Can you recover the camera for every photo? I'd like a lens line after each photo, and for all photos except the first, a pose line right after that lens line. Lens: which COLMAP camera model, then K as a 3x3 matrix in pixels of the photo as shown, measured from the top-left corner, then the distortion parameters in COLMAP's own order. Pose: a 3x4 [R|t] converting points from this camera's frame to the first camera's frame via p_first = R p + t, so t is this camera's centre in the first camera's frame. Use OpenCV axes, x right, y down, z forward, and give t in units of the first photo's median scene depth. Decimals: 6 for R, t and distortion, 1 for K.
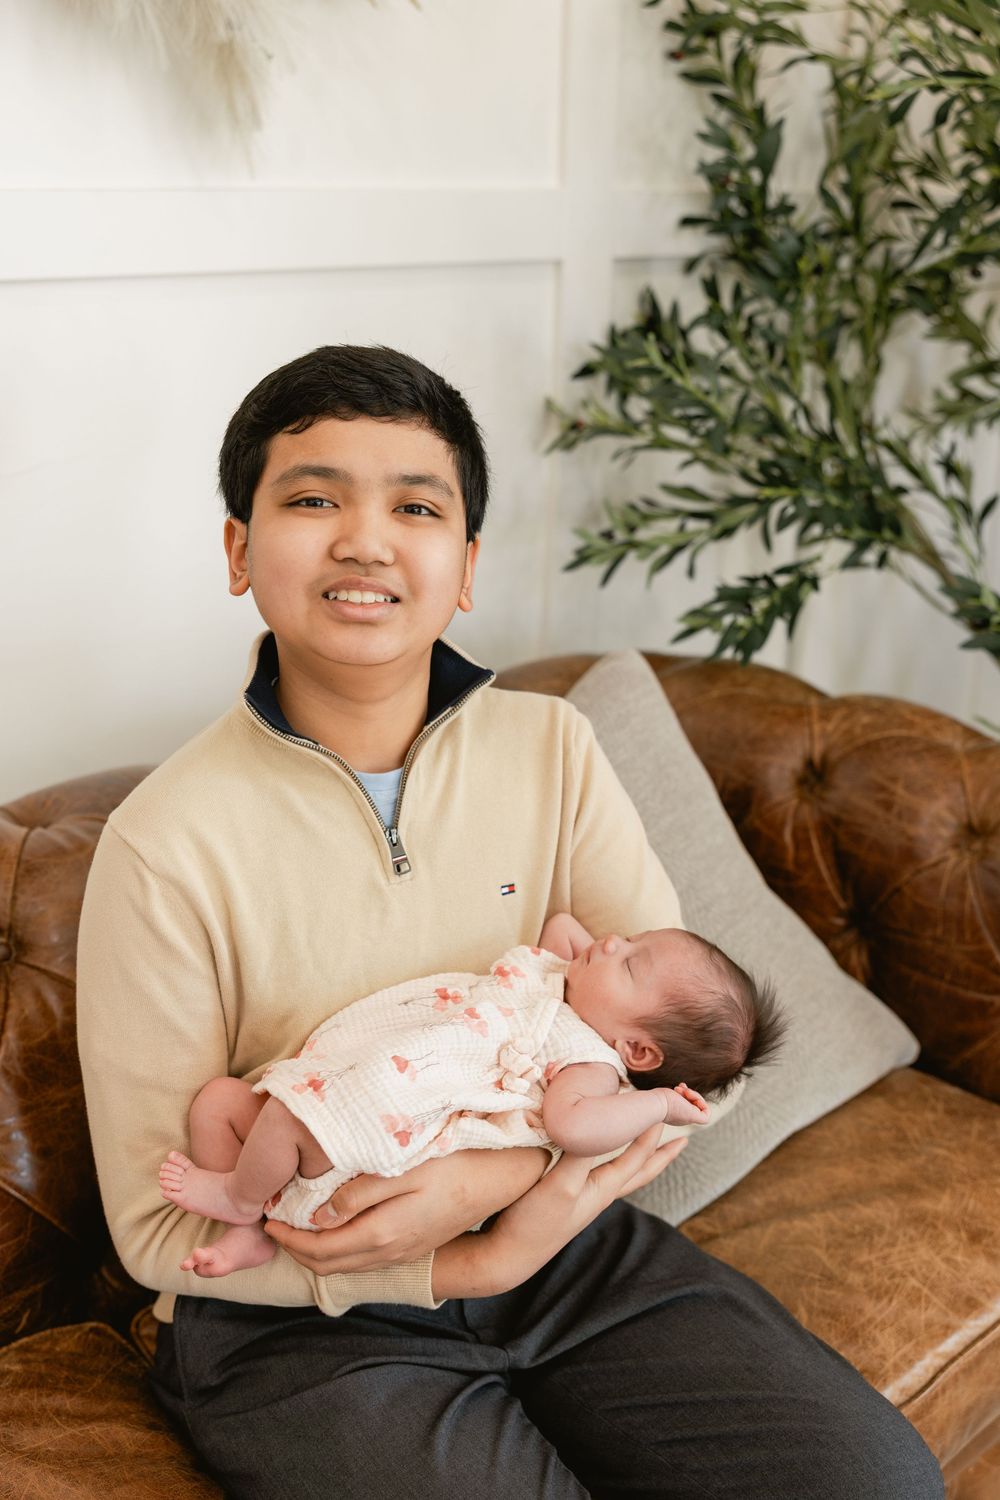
lens RADIAL K [[1764.5, 0, 500.0], [0, 1764.5, 750.0], [0, 0, 1]] dist [0.010531, 0.027270]
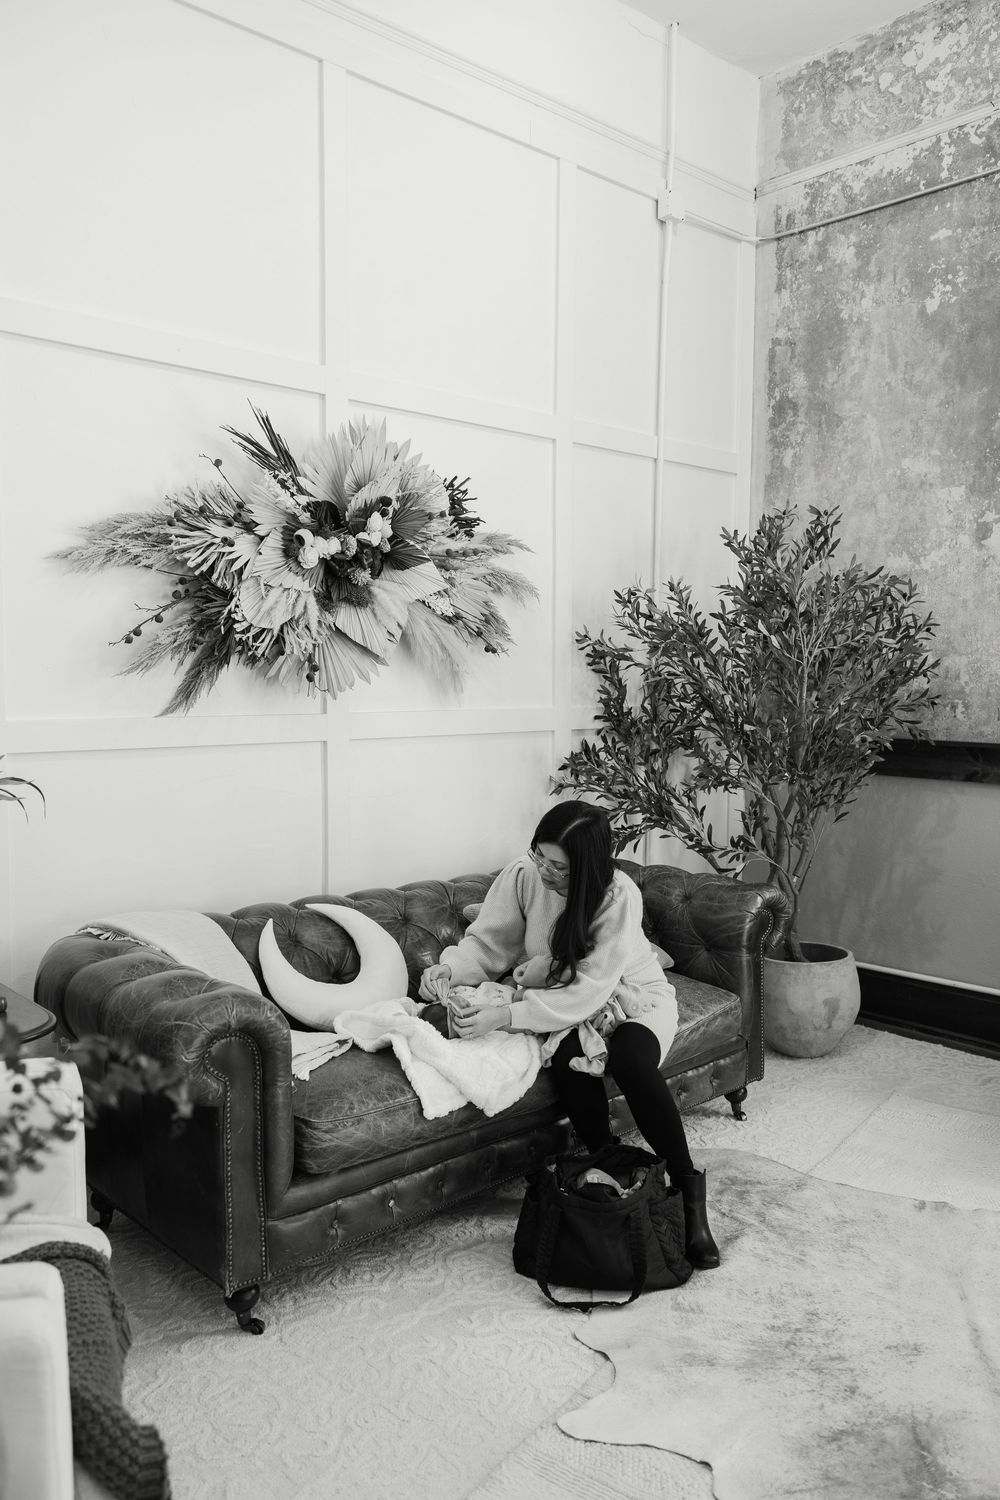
lens RADIAL K [[1190.6, 0, 500.0], [0, 1190.6, 750.0], [0, 0, 1]] dist [-0.001629, -0.001406]
pose [[0.999909, -0.013445, 0.000592, -0.074291], [0.013150, 0.966728, -0.255470, 0.339608], [0.002862, 0.255455, 0.966817, -1.190677]]
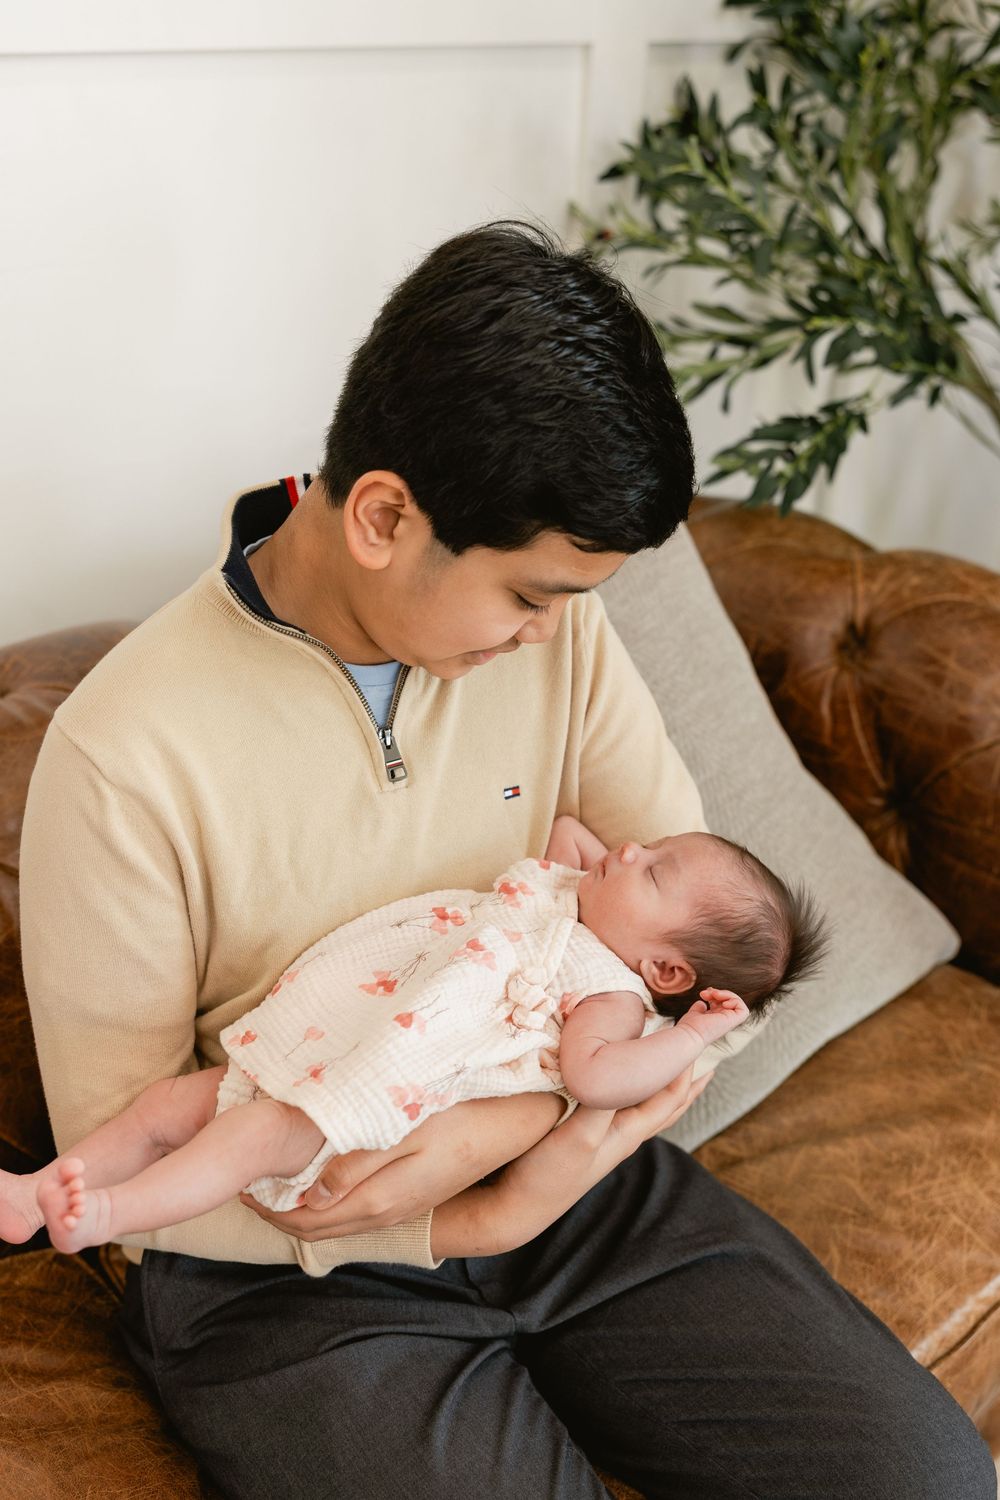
lens RADIAL K [[1761.6, 0, 533.8], [0, 1761.6, 747.4], [0, 0, 1]] dist [0.005941, 0.027468]
pose [[0.999597, 0.019287, 0.020835, -0.007101], [-0.021569, 0.993071, 0.115522, -0.035318], [-0.018463, -0.115925, 0.993086, 0.099603]]
